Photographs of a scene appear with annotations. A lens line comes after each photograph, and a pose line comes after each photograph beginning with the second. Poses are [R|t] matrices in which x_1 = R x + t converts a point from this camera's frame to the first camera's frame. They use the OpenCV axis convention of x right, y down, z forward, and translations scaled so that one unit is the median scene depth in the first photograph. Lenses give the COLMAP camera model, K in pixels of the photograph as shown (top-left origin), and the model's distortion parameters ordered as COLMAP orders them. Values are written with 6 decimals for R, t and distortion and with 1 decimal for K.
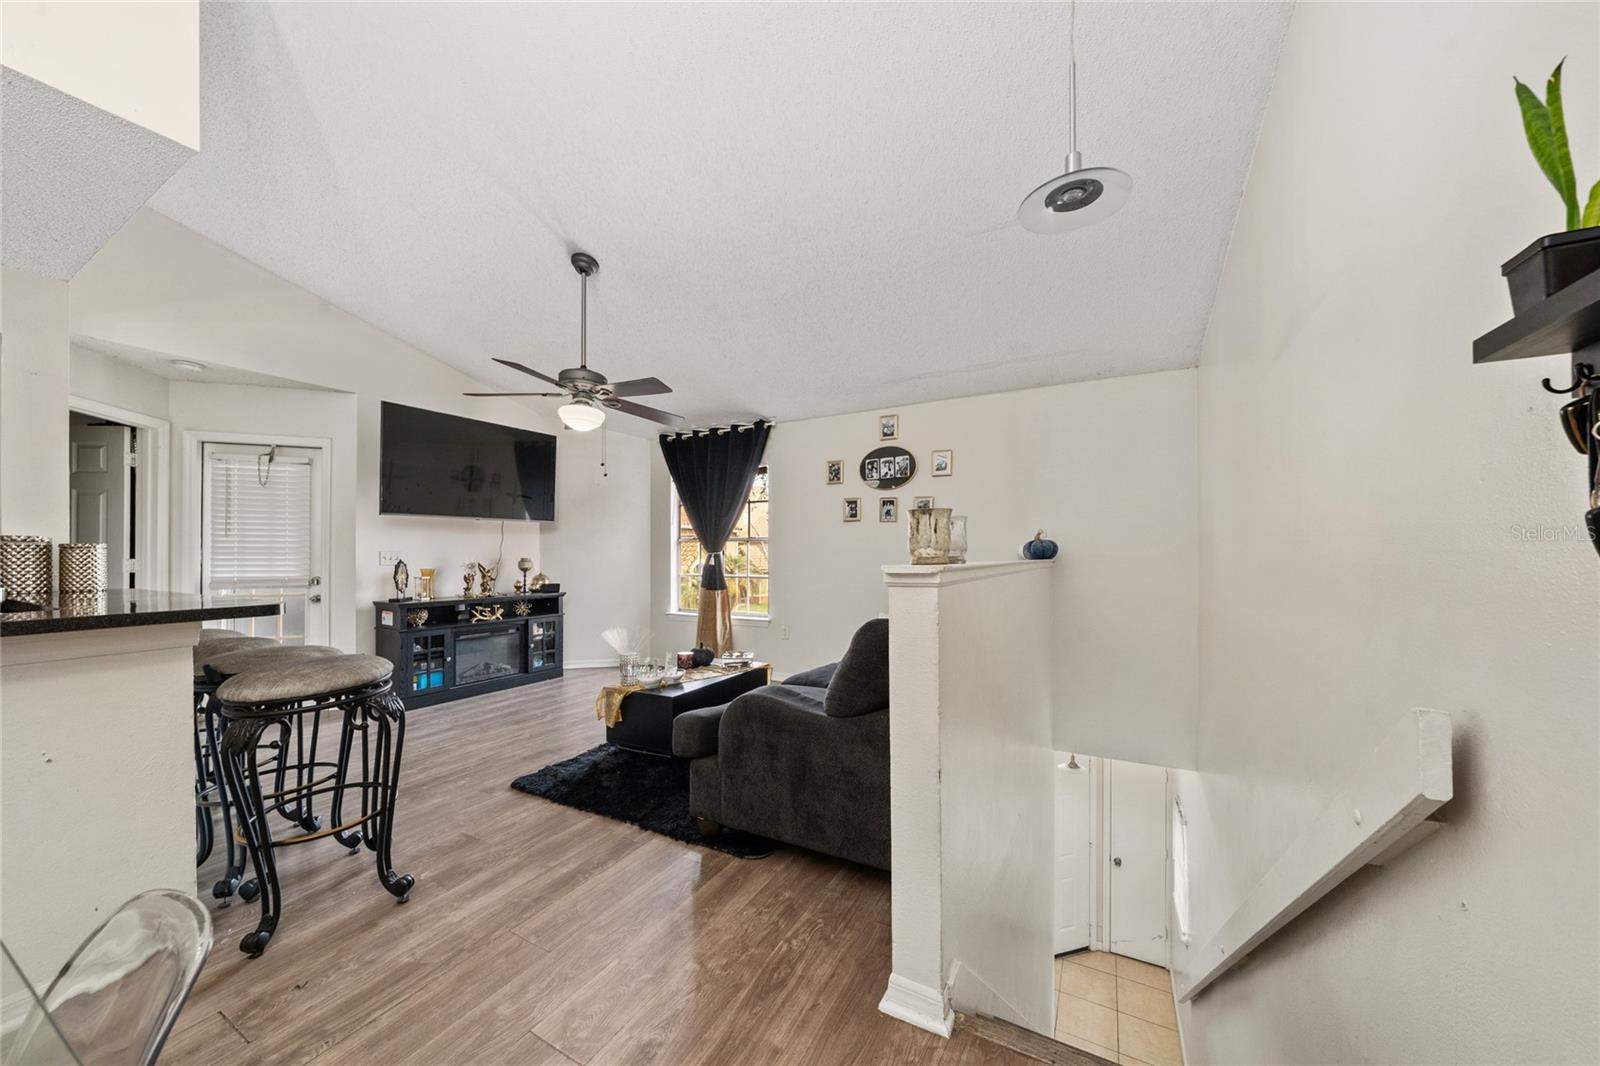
lens RADIAL K [[560.2, 0, 797.1], [0, 560.2, 542.5], [0, 0, 1]] dist [-0.004123, 0.000483]
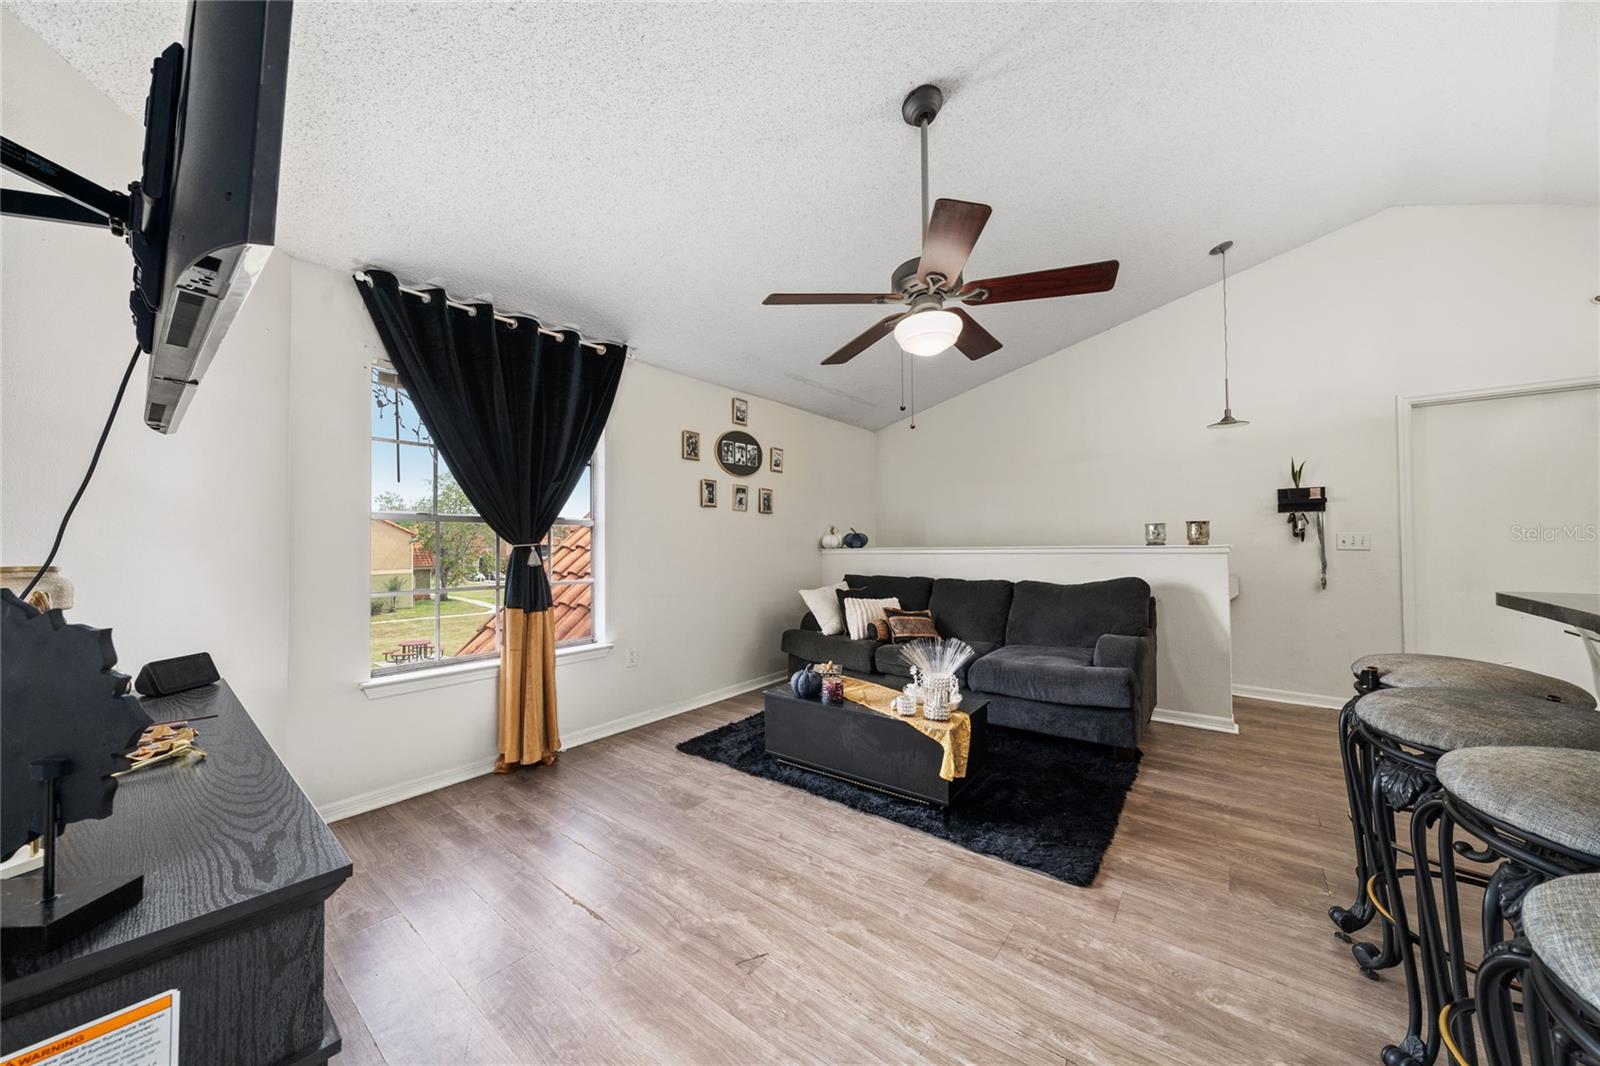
lens RADIAL K [[548.0, 0, 805.4], [0, 548.0, 529.7], [0, 0, 1]] dist [-0.002627, 0.000004]
pose [[0.153452, 0.022435, 0.987901, -0.740295], [-0.017767, 0.999643, -0.019942, 0.012210], [-0.987996, -0.014492, 0.153796, 0.745586]]
